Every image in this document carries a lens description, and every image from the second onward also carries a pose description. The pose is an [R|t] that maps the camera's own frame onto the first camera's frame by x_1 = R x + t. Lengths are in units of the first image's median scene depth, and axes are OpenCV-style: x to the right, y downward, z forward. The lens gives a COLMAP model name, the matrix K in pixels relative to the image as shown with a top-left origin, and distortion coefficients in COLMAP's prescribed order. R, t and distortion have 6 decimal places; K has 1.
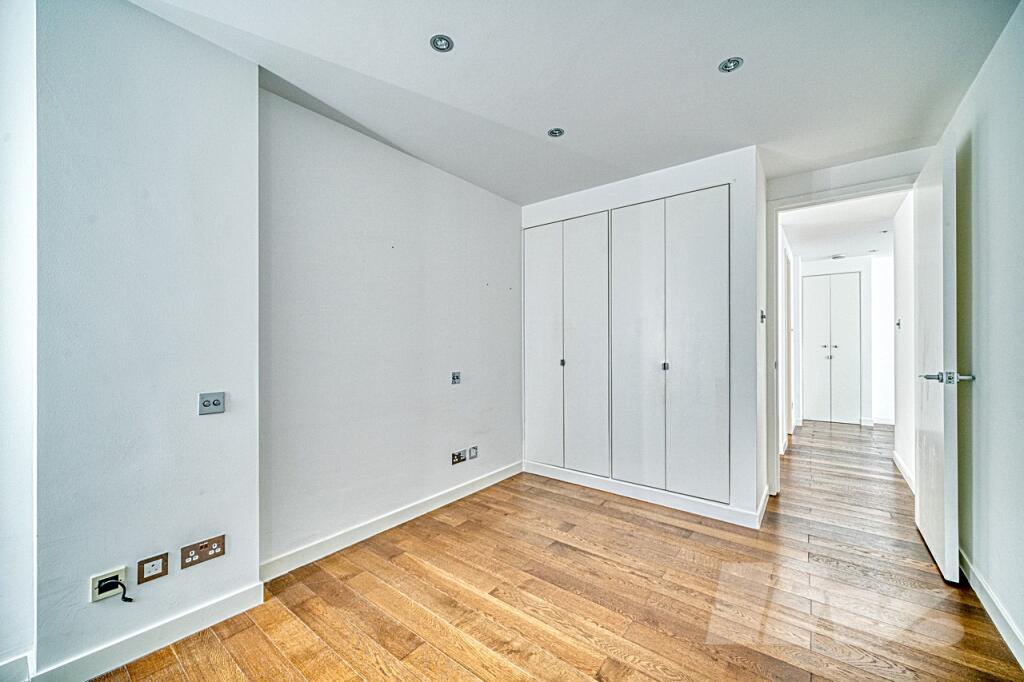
lens RADIAL K [[394.7, 0, 512.0], [0, 394.7, 341.0], [0, 0, 1]] dist [0.000582, 0.000048]
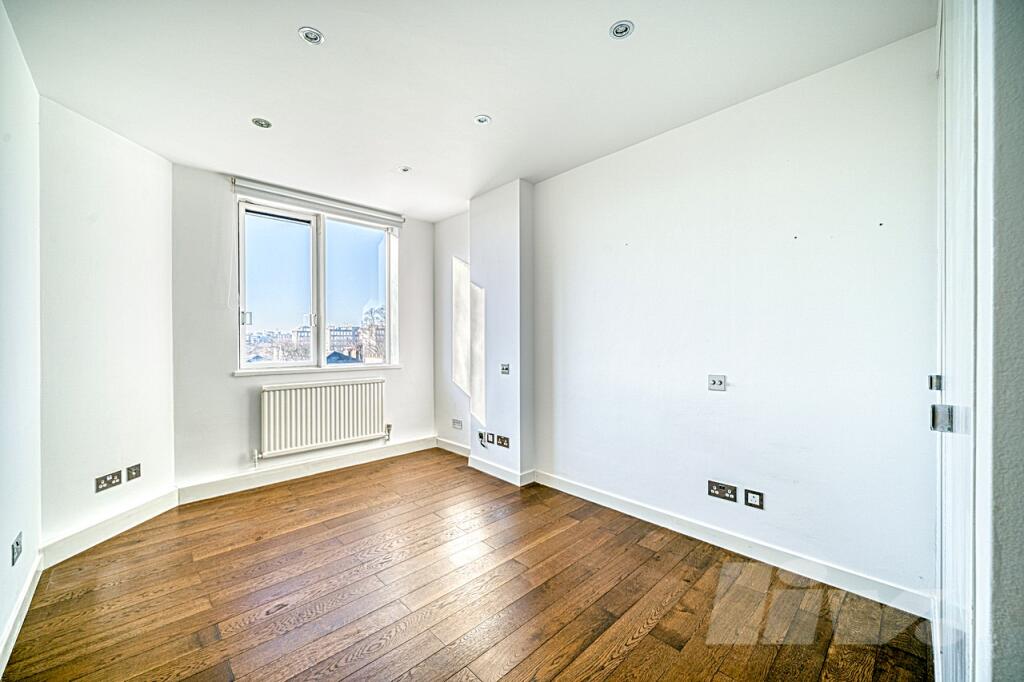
lens RADIAL K [[394.7, 0, 512.0], [0, 394.7, 341.0], [0, 0, 1]] dist [0.000582, 0.000048]
pose [[-0.141691, -0.004326, -0.989901, 0.750926], [0.005525, 0.999971, -0.005161, 0.018182], [0.989896, -0.006200, -0.141663, 0.826003]]
